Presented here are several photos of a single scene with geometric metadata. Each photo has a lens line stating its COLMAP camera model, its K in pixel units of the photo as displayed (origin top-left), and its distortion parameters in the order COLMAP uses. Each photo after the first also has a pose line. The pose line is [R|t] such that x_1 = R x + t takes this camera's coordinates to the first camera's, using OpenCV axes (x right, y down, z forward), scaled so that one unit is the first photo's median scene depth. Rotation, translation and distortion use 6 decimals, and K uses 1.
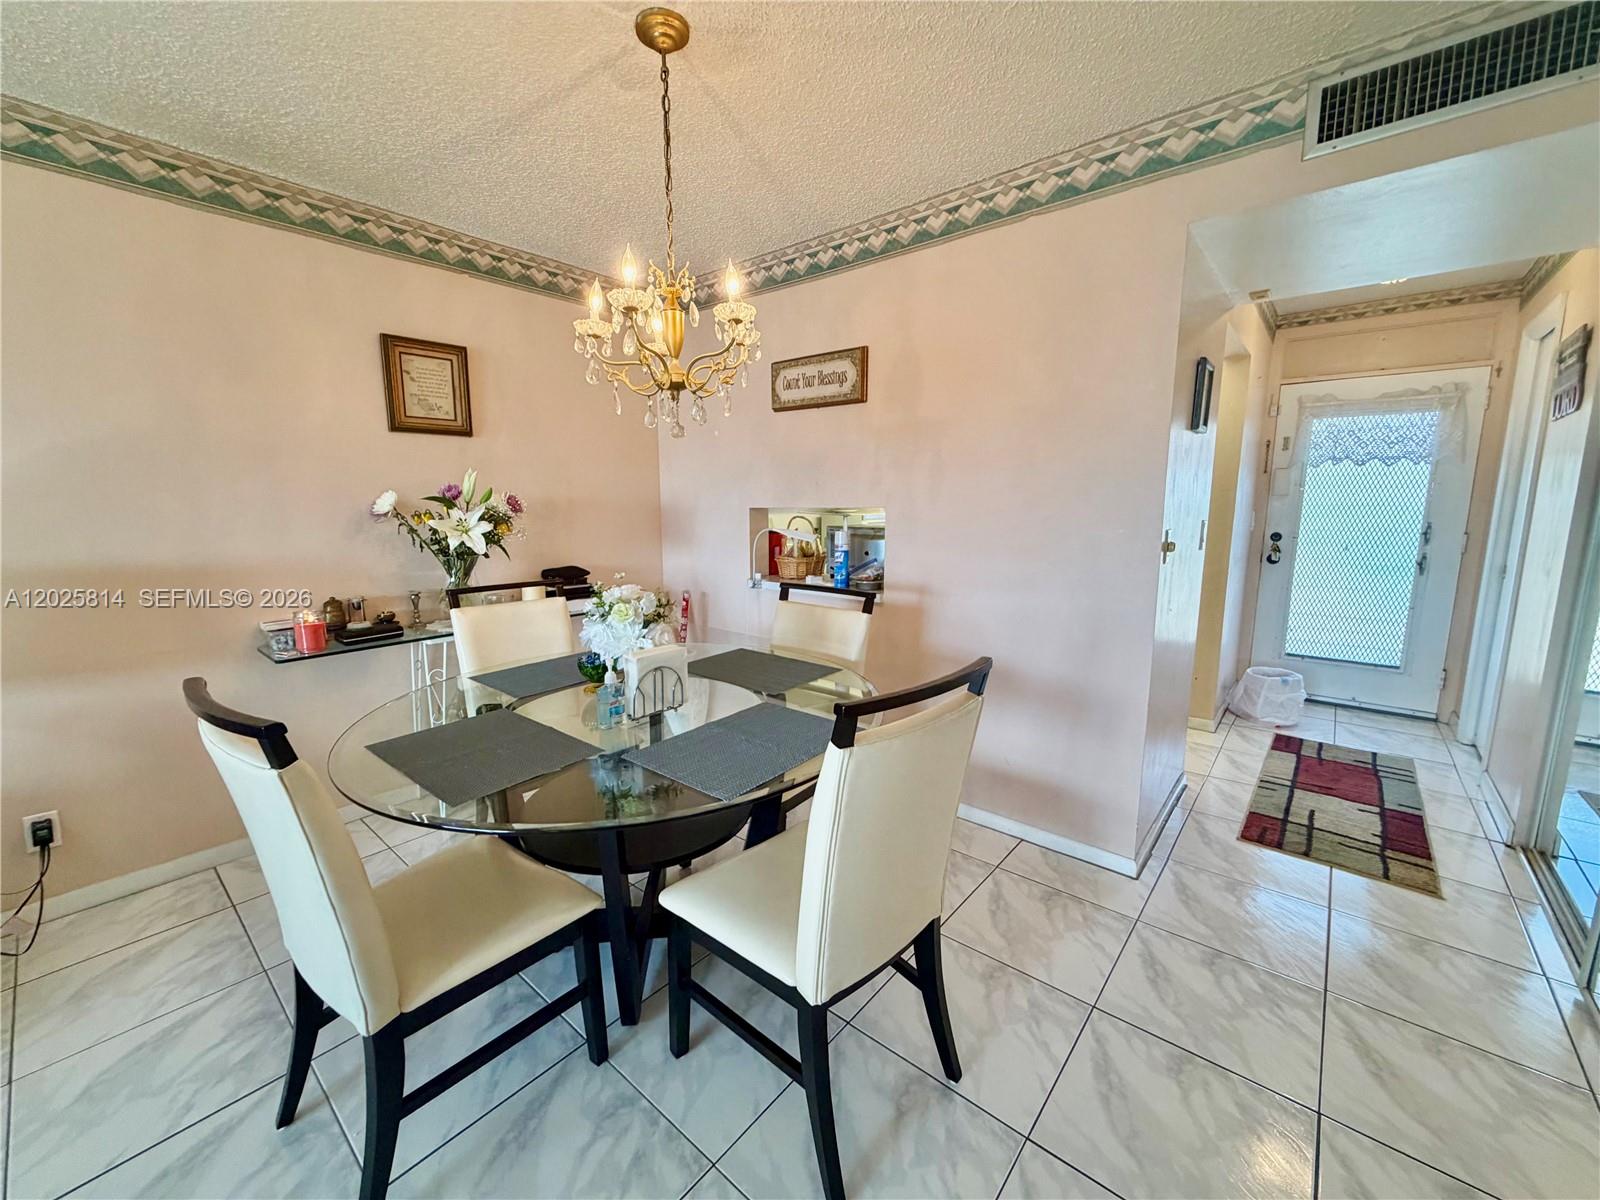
lens RADIAL K [[639.4, 0, 797.6], [0, 639.4, 597.8], [0, 0, 1]] dist [0.003251, -0.001060]
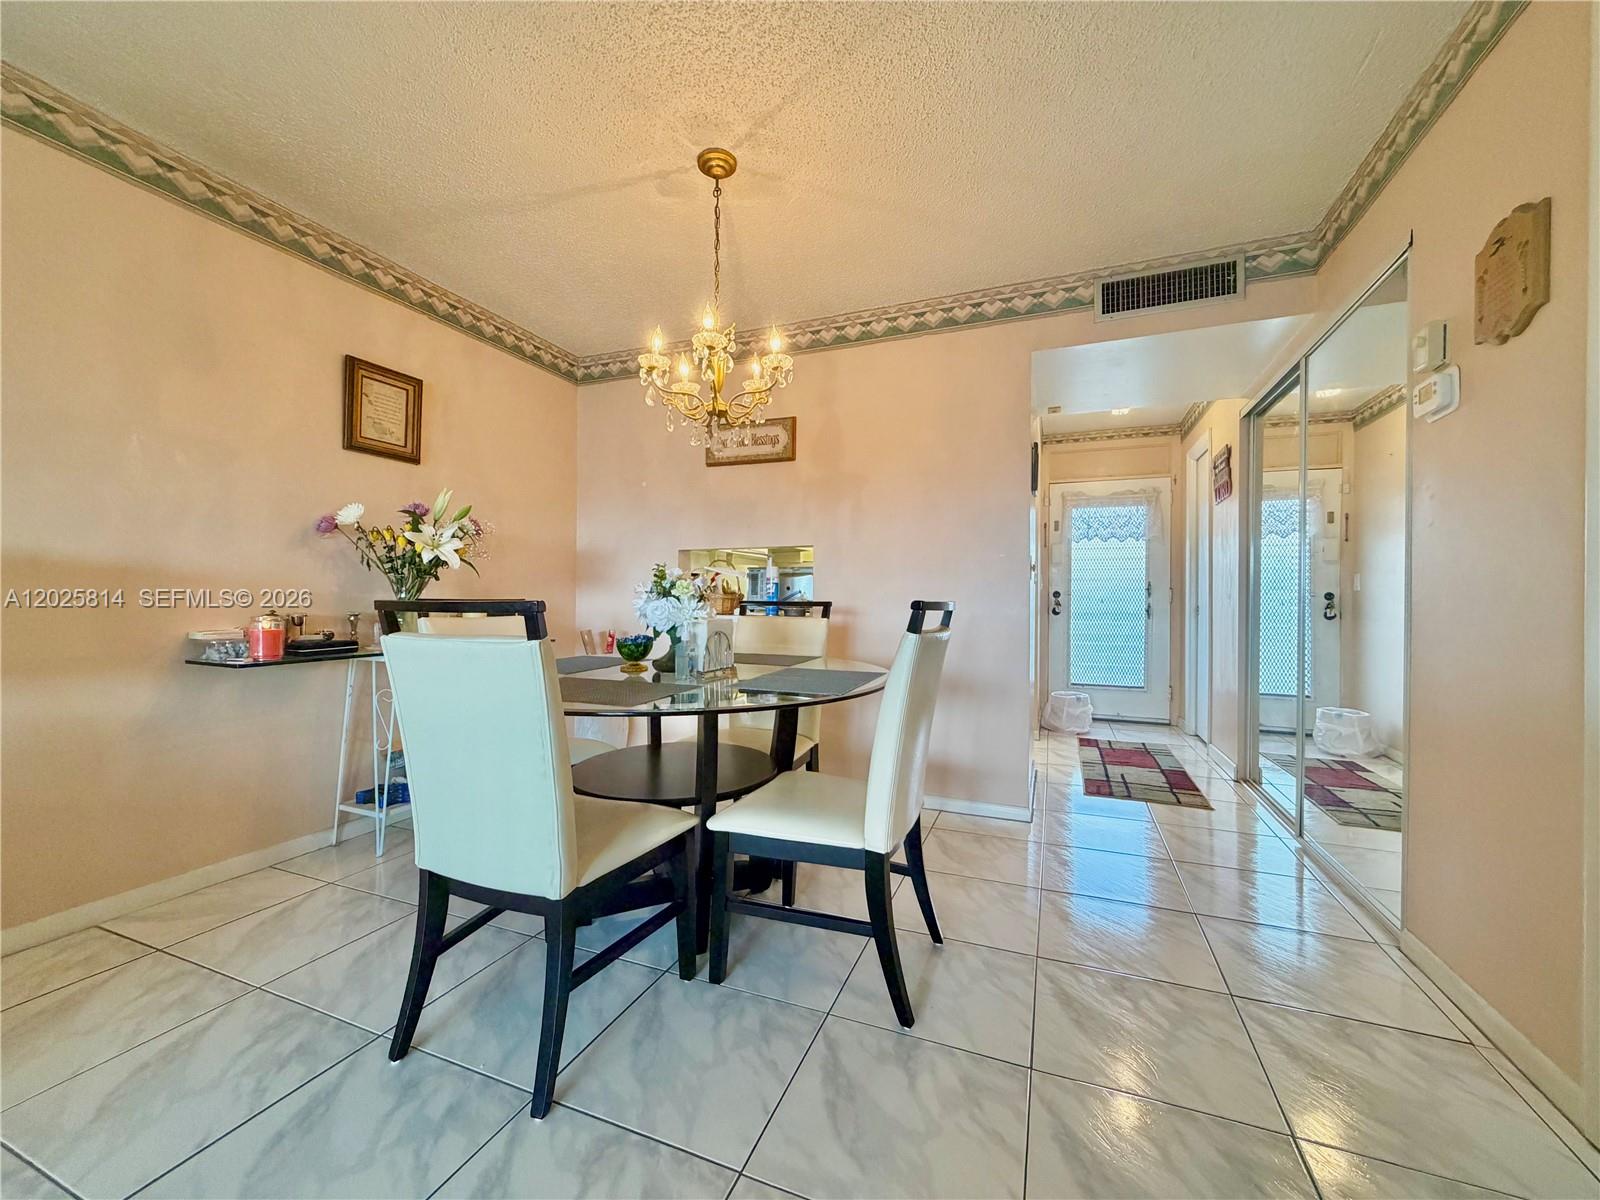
lens RADIAL K [[639.4, 0, 799.3], [0, 639.4, 597.1], [0, 0, 1]] dist [0.003251, -0.001060]
pose [[0.948941, 0.011454, 0.315246, -0.277060], [0.038259, 0.987785, -0.151055, 0.142414], [-0.313125, 0.155403, 0.936911, -0.112432]]
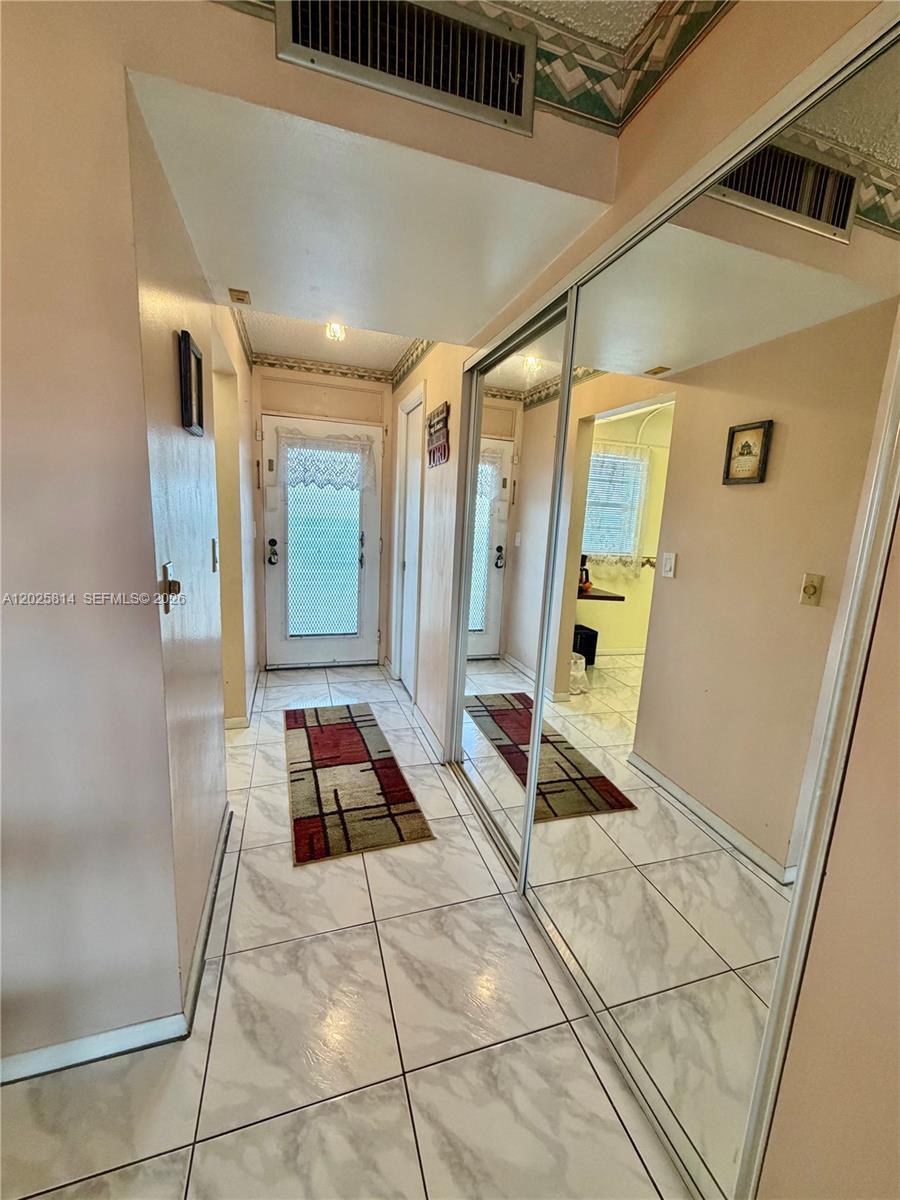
lens RADIAL K [[479.6, 0, 454.1], [0, 479.6, 596.0], [0, 0, 1]] dist [0.003251, -0.001060]
pose [[0.524614, -0.116207, 0.843372, 0.238321], [0.080599, 0.992970, 0.086684, -0.072247], [-0.847517, 0.022500, 0.530292, 0.364719]]
